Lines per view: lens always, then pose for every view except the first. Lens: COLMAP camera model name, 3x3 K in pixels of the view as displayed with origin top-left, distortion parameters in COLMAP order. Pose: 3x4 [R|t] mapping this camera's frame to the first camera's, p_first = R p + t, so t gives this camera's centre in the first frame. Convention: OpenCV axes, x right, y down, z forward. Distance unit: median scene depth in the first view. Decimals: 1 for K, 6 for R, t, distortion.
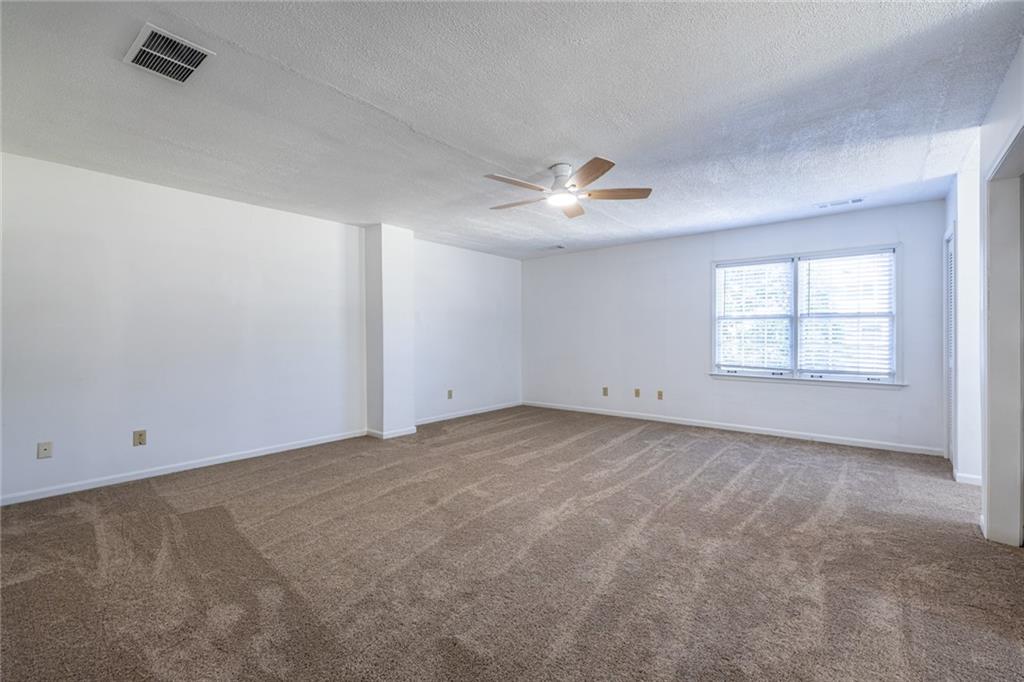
lens RADIAL K [[435.5, 0, 511.6], [0, 435.5, 338.2], [0, 0, 1]] dist [0.004048, 0.000236]
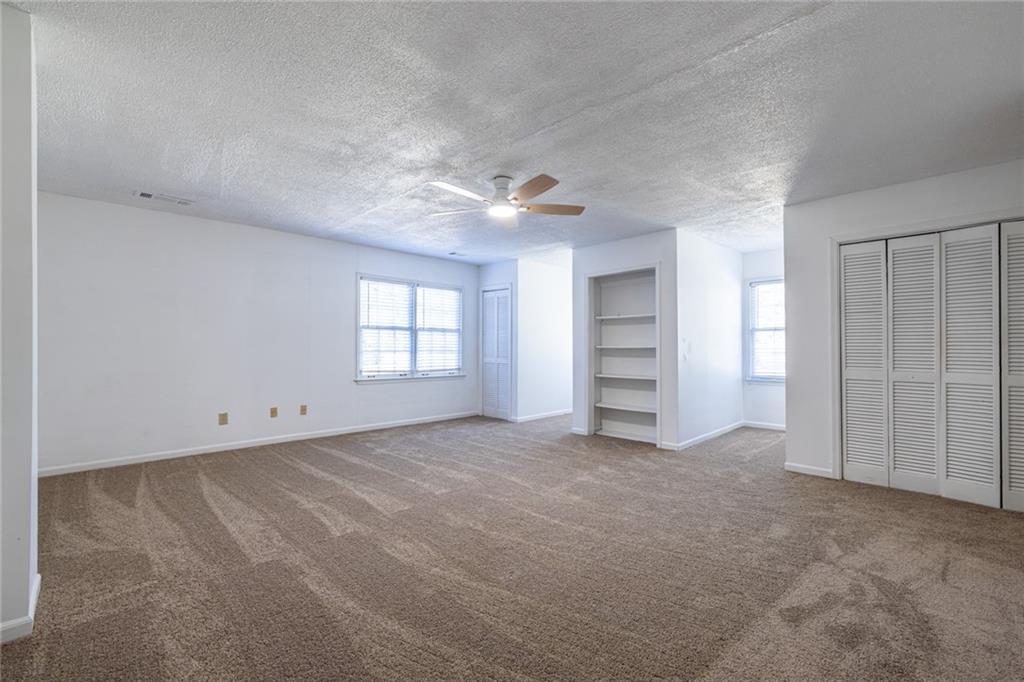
lens RADIAL K [[435.5, 0, 514.5], [0, 435.5, 342.9], [0, 0, 1]] dist [0.004048, 0.000236]
pose [[0.124566, 0.005274, 0.992197, -0.589997], [-0.001835, 0.999985, -0.005085, -0.003445], [-0.992210, -0.001188, 0.124574, 0.549194]]
